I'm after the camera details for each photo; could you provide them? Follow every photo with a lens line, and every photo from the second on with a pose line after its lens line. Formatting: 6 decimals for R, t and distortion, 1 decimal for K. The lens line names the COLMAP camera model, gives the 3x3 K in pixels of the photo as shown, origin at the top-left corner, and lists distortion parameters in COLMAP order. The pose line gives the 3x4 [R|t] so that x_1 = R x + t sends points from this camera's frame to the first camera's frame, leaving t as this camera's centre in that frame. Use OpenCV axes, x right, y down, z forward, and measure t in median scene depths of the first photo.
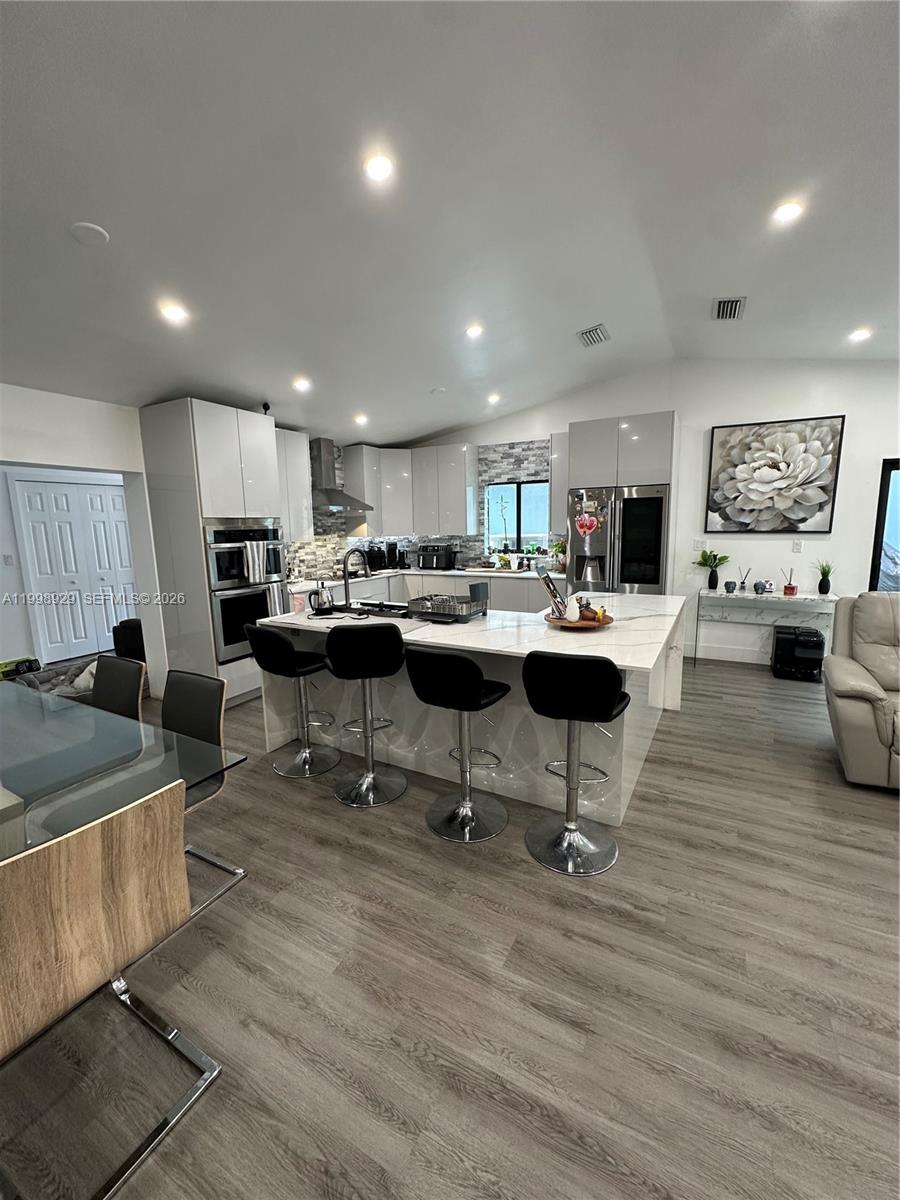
lens RADIAL K [[478.3, 0, 448.9], [0, 478.3, 598.5], [0, 0, 1]] dist [-0.005367, 0.000842]
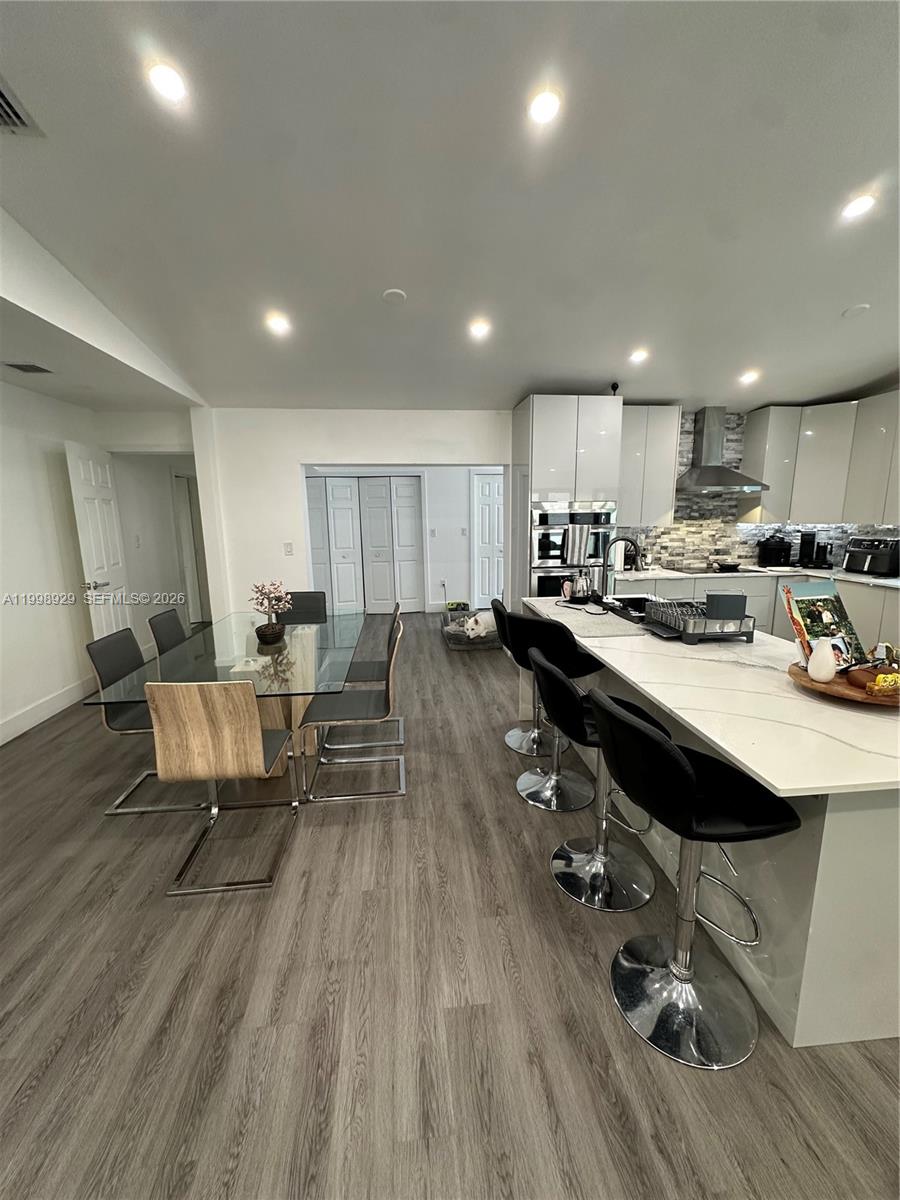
lens RADIAL K [[478.3, 0, 449.6], [0, 478.3, 597.8], [0, 0, 1]] dist [-0.005367, 0.000842]
pose [[0.569004, 0.157747, -0.807062, 0.296116], [-0.126204, 0.986553, 0.103853, -0.036463], [0.812593, 0.042761, 0.581261, 0.184217]]
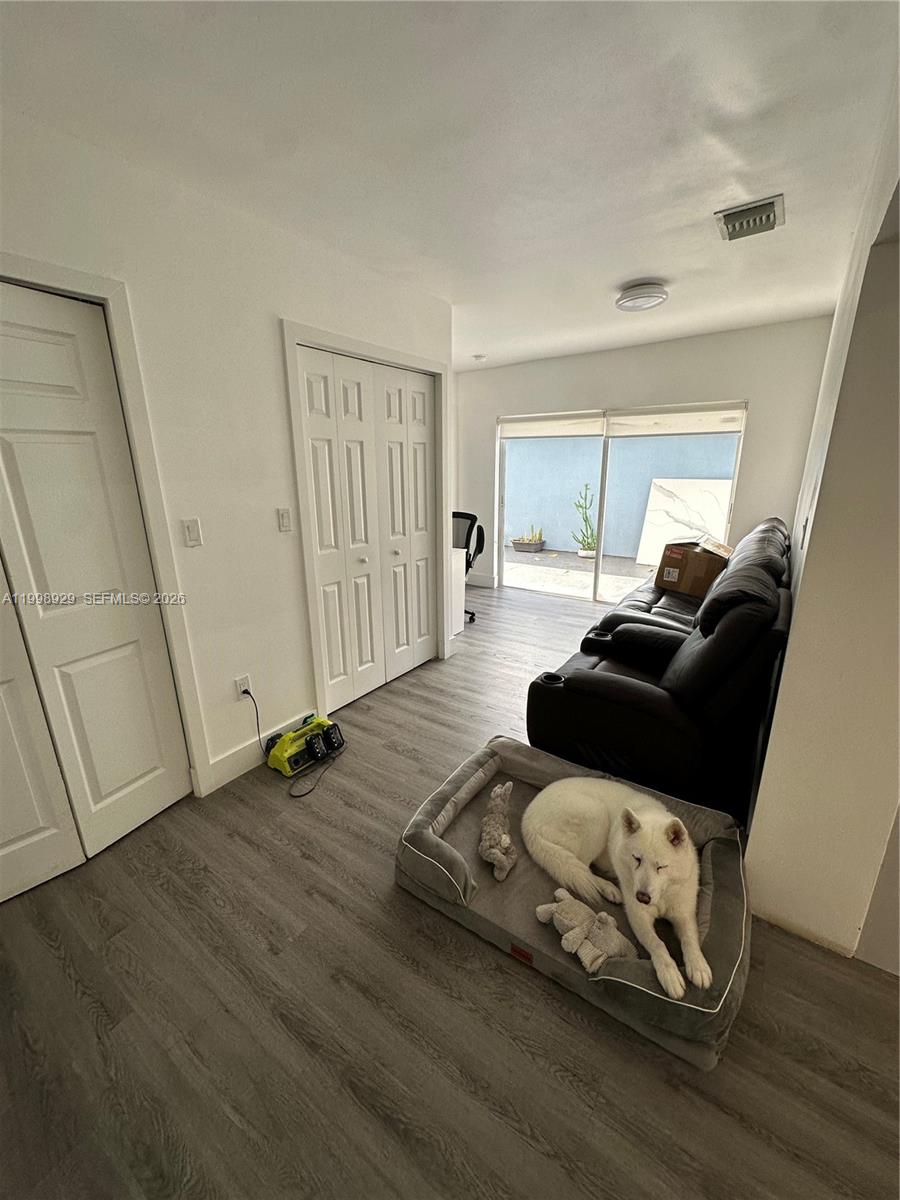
lens RADIAL K [[478.3, 0, 443.1], [0, 478.3, 597.9], [0, 0, 1]] dist [-0.005367, 0.000842]
pose [[0.992818, 0.047277, -0.109897, -0.910188], [-0.033931, 0.992159, 0.120289, -0.084942], [0.114722, -0.115696, 0.986637, 0.695168]]
